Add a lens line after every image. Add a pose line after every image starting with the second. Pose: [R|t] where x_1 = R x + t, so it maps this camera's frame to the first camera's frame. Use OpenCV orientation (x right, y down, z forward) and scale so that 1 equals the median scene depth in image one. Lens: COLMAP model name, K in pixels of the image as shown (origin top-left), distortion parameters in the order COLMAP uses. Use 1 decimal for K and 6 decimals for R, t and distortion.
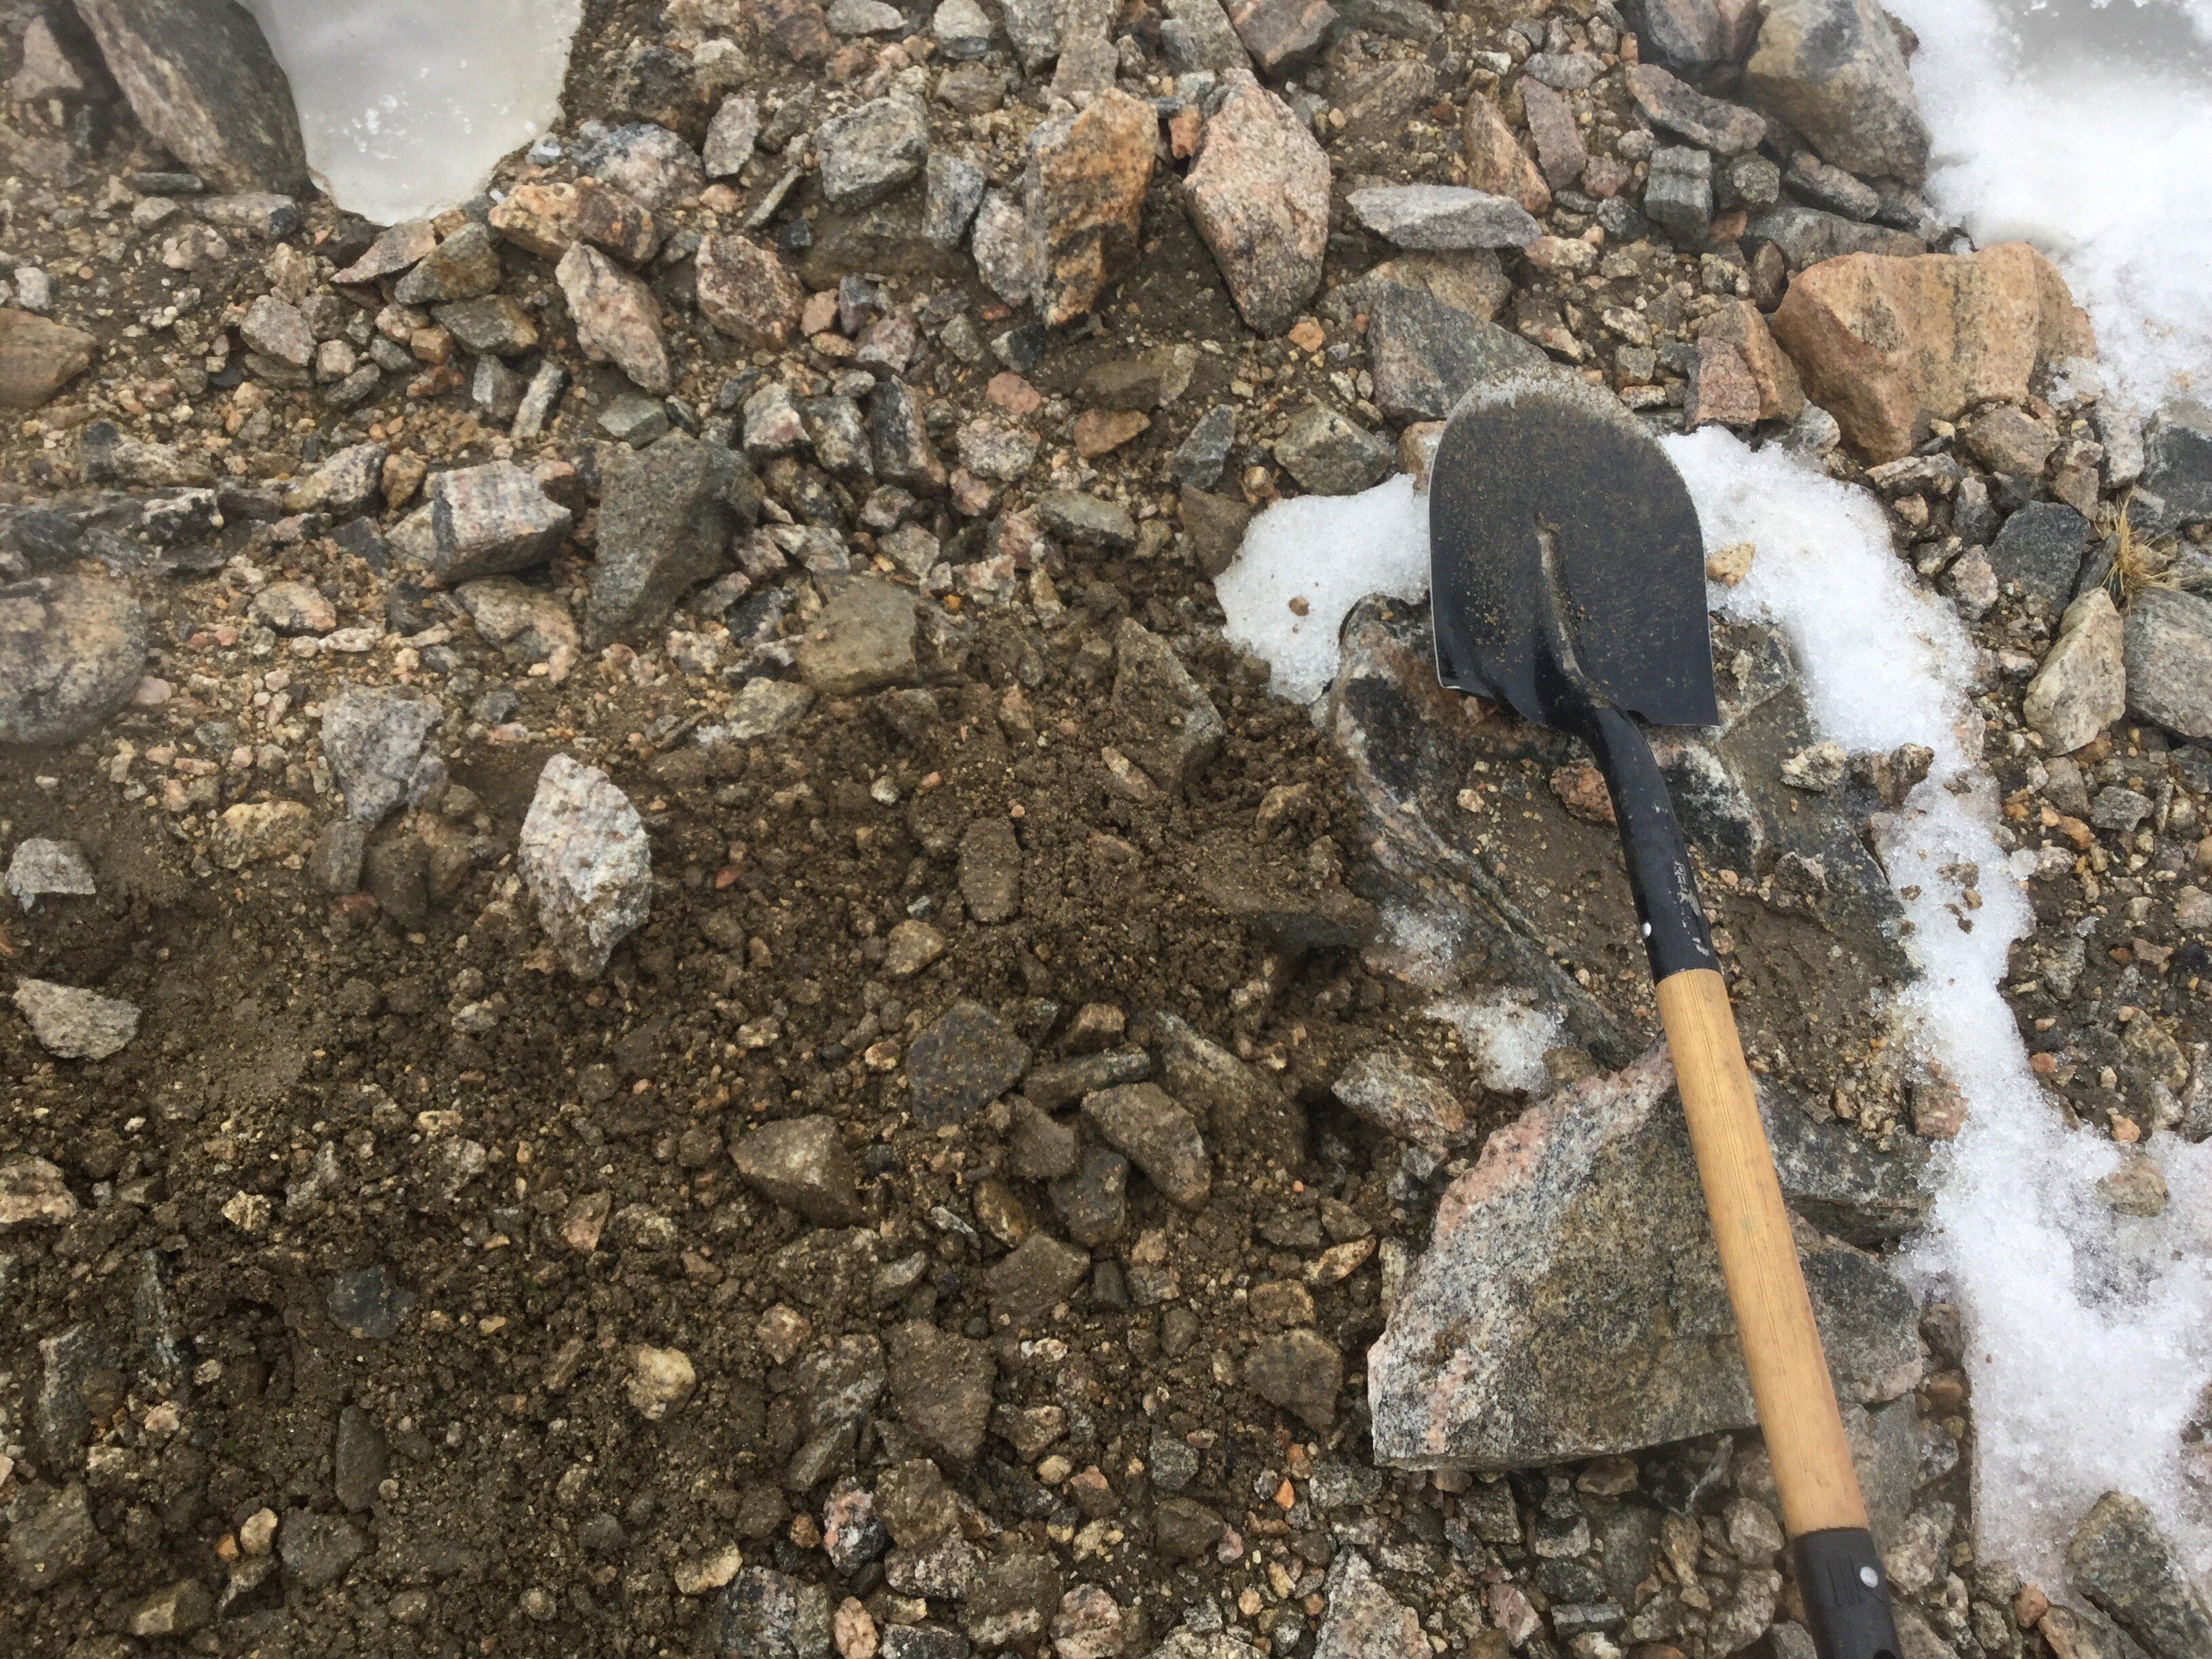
lens RADIAL K [[1932.8, 0, 1083.9], [0, 1932.8, 824.3], [0, 0, 1]] dist [0.088025, -0.180588]
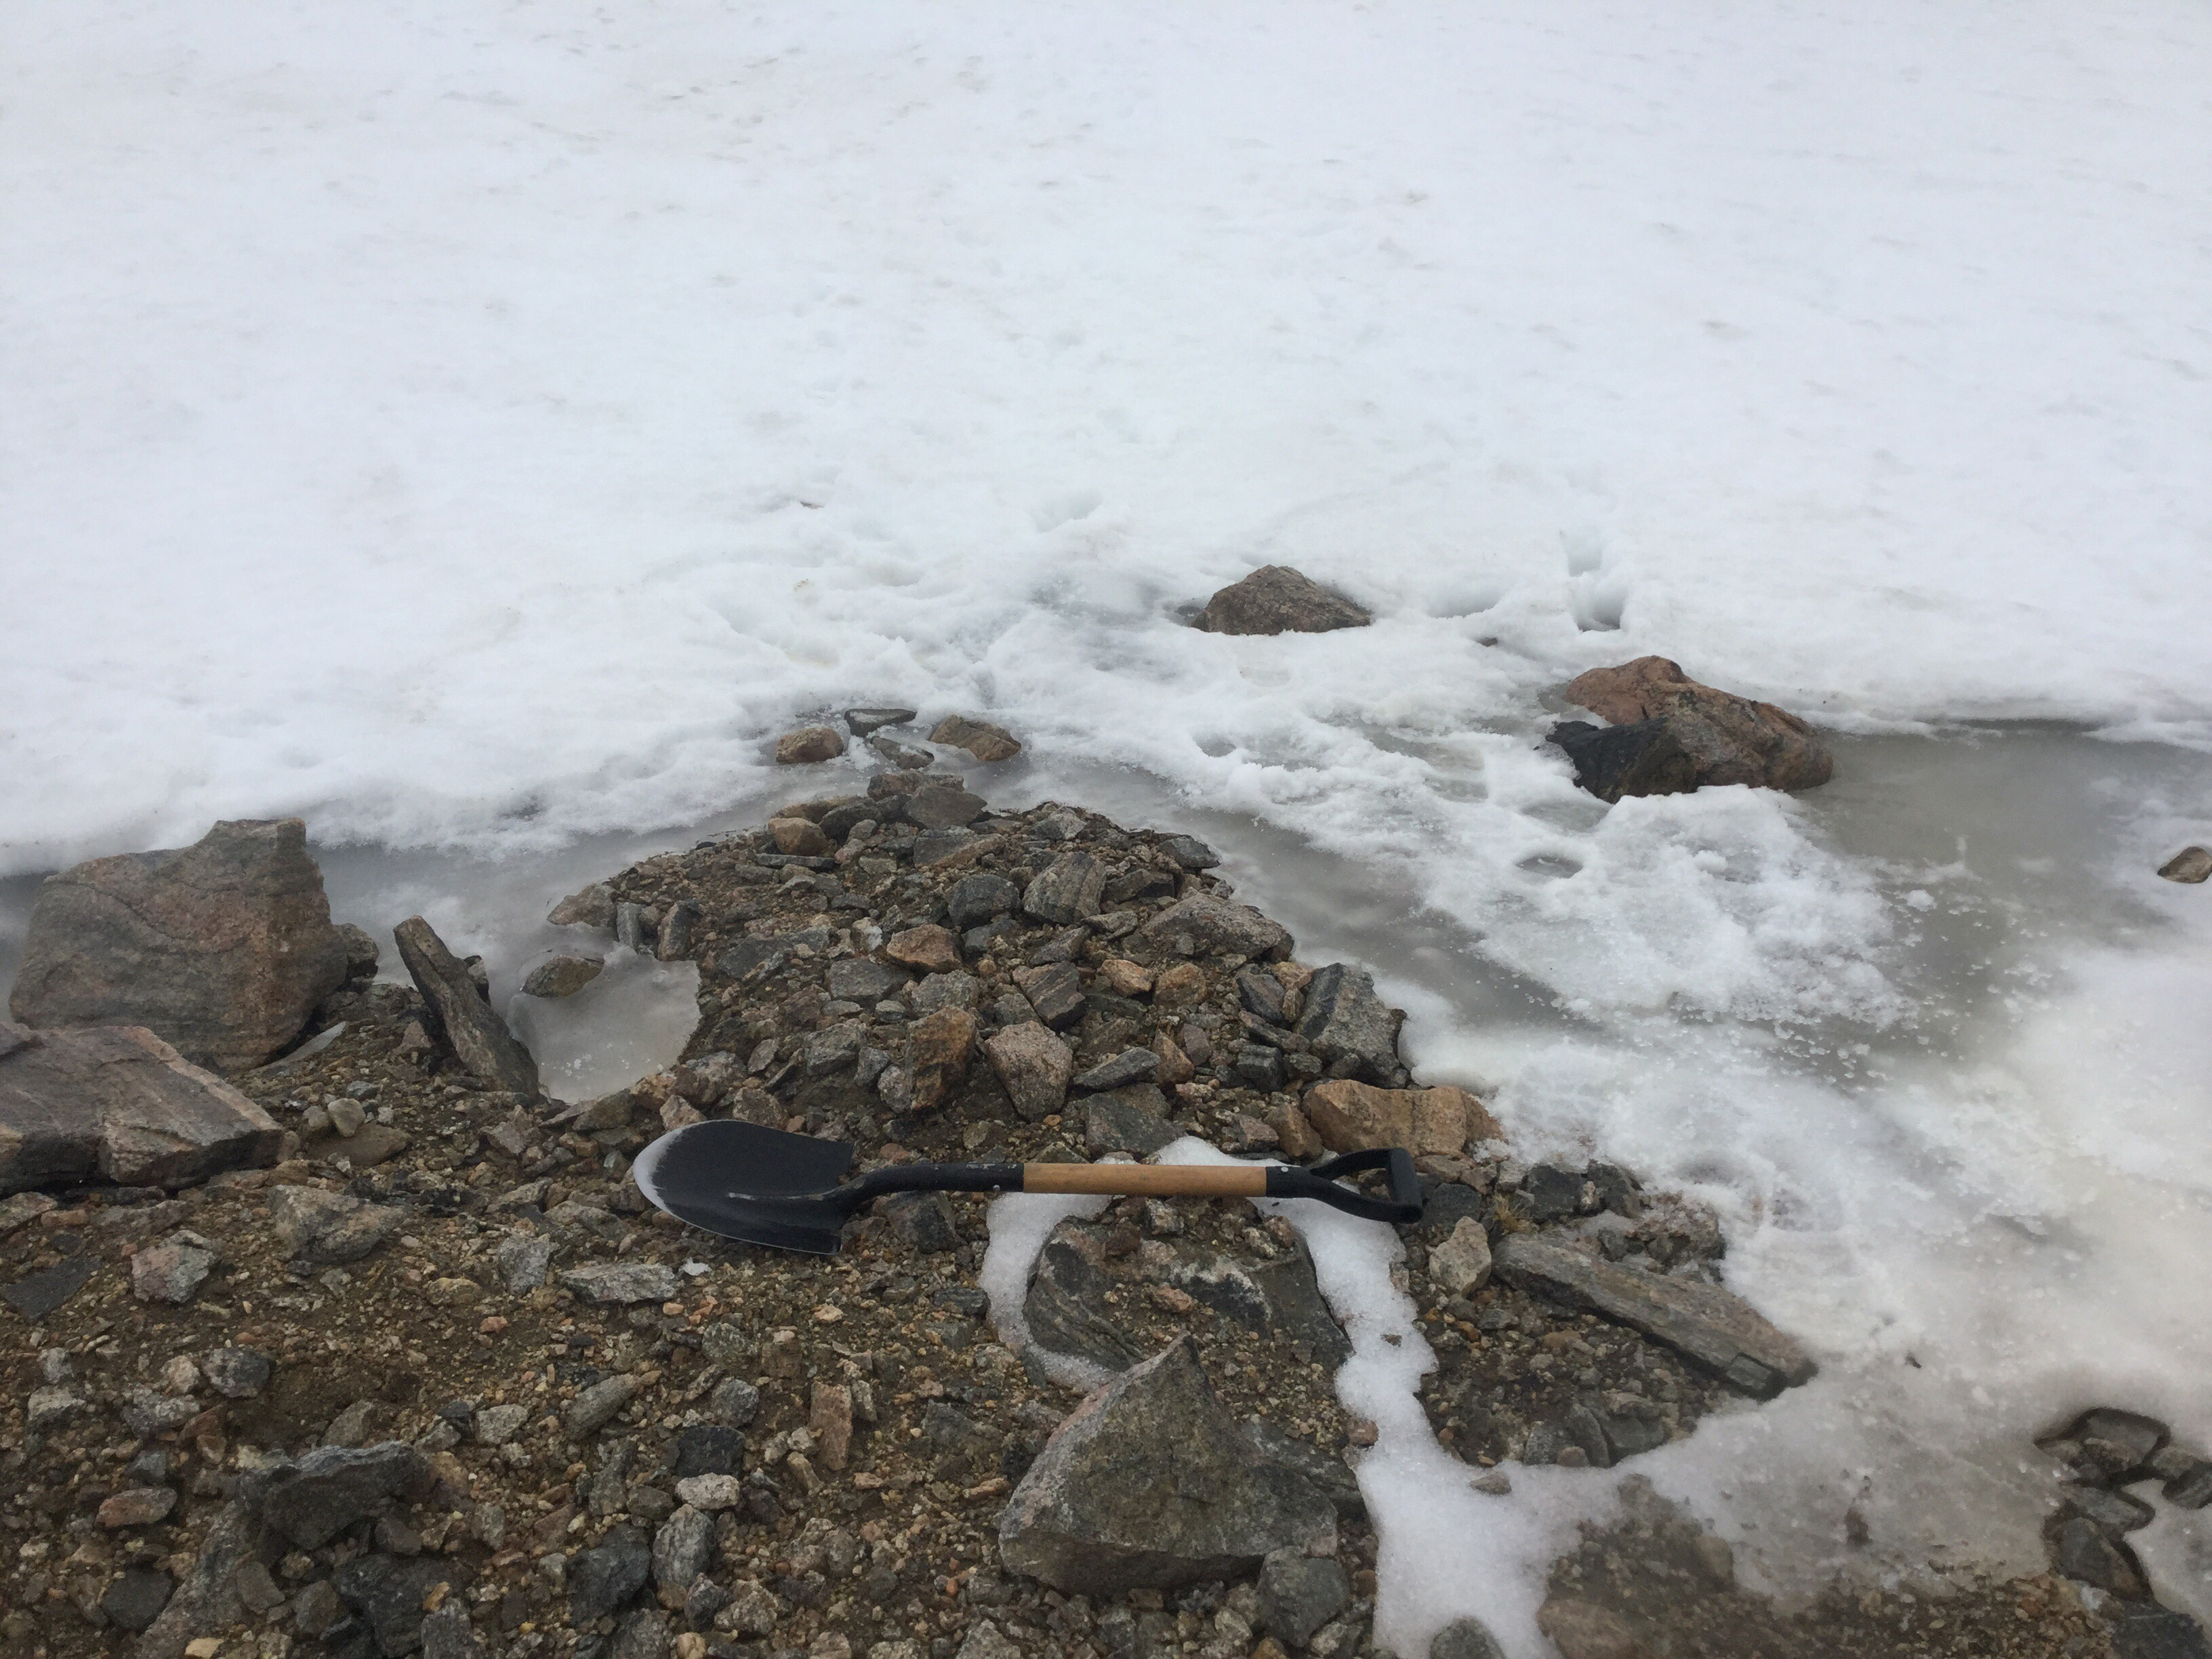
lens RADIAL K [[1932.8, 0, 1083.9], [0, 1932.8, 824.3], [0, 0, 1]] dist [0.088025, -0.180588]
pose [[0.997465, -0.027422, -0.065662, 0.271401], [-0.023450, 0.744545, -0.667161, 0.762996], [0.067183, 0.667009, 0.742014, -0.551655]]
